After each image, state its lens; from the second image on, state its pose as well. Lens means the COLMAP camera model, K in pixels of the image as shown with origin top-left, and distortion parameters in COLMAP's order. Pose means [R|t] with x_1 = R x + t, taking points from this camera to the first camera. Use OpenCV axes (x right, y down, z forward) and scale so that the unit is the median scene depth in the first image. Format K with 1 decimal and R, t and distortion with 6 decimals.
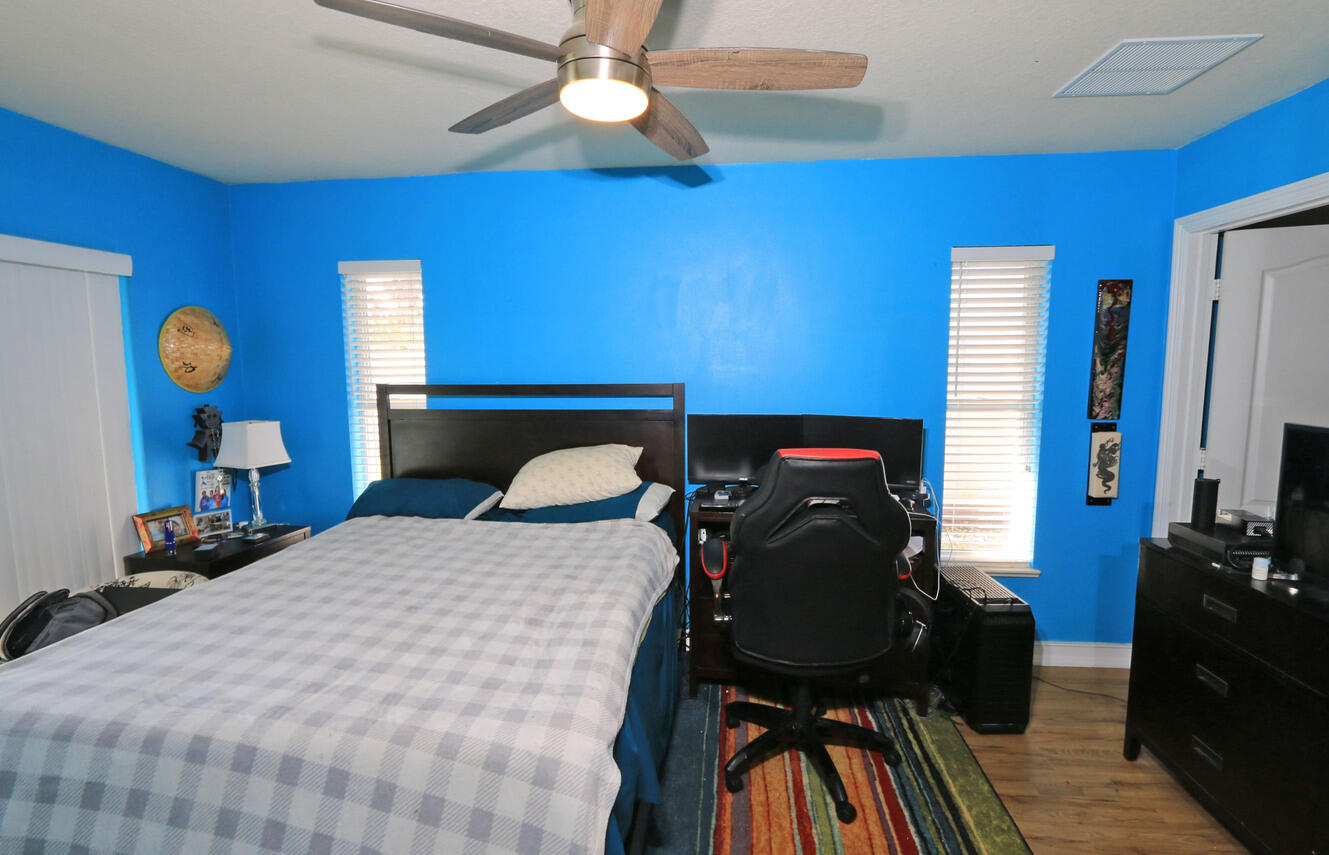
lens RADIAL K [[616.1, 0, 662.4], [0, 616.1, 436.1], [0, 0, 1]] dist [-0.002164, 0.000087]
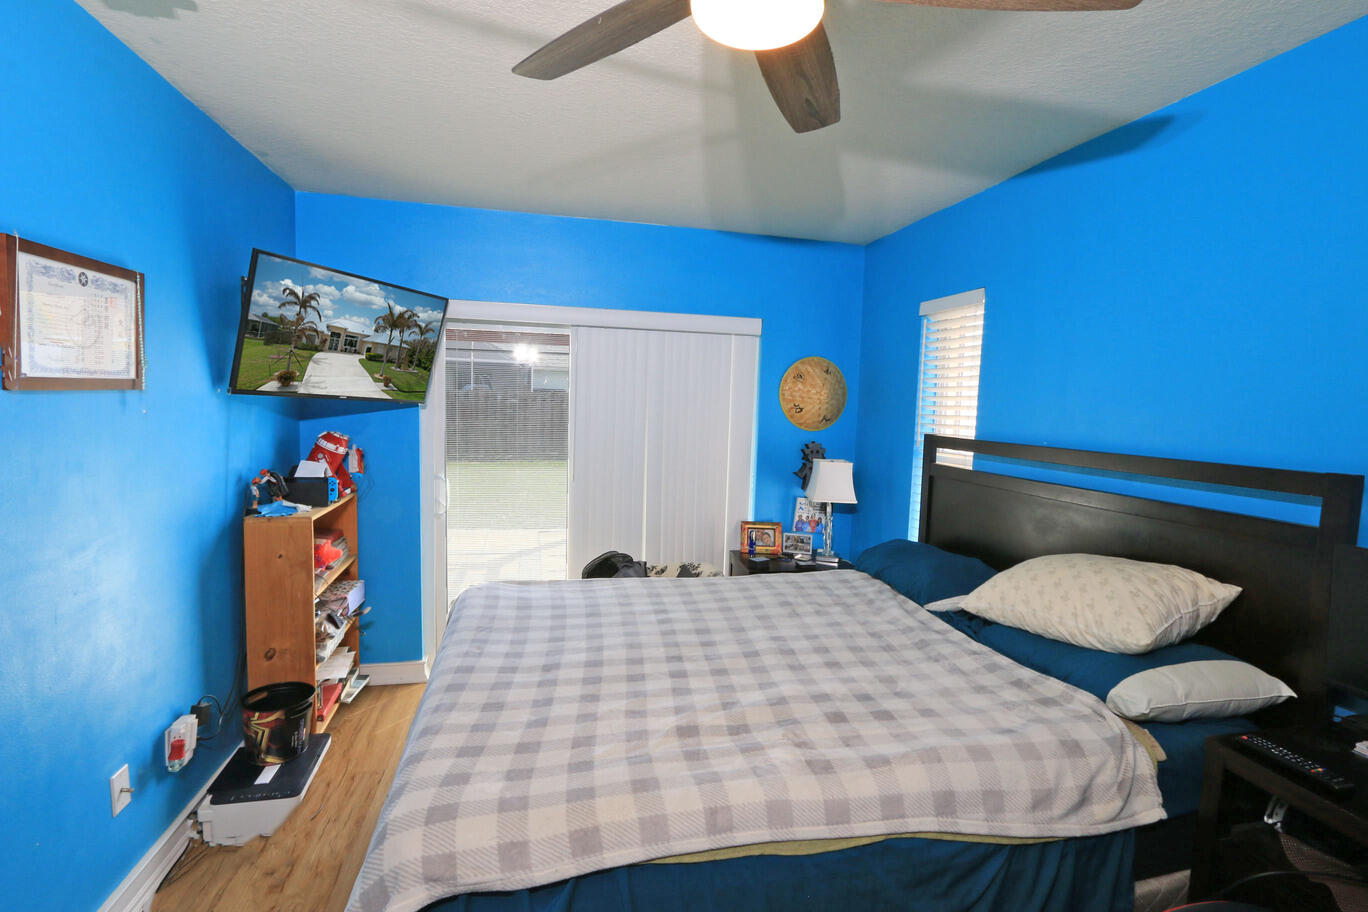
lens RADIAL K [[623.1, 0, 678.1], [0, 623.1, 467.9], [0, 0, 1]] dist [-0.022000, 0.004416]
pose [[0.356718, 0.118873, -0.926618, 0.288321], [-0.151722, 0.986075, 0.068092, -0.049289], [0.921810, 0.116298, 0.369786, 0.388428]]
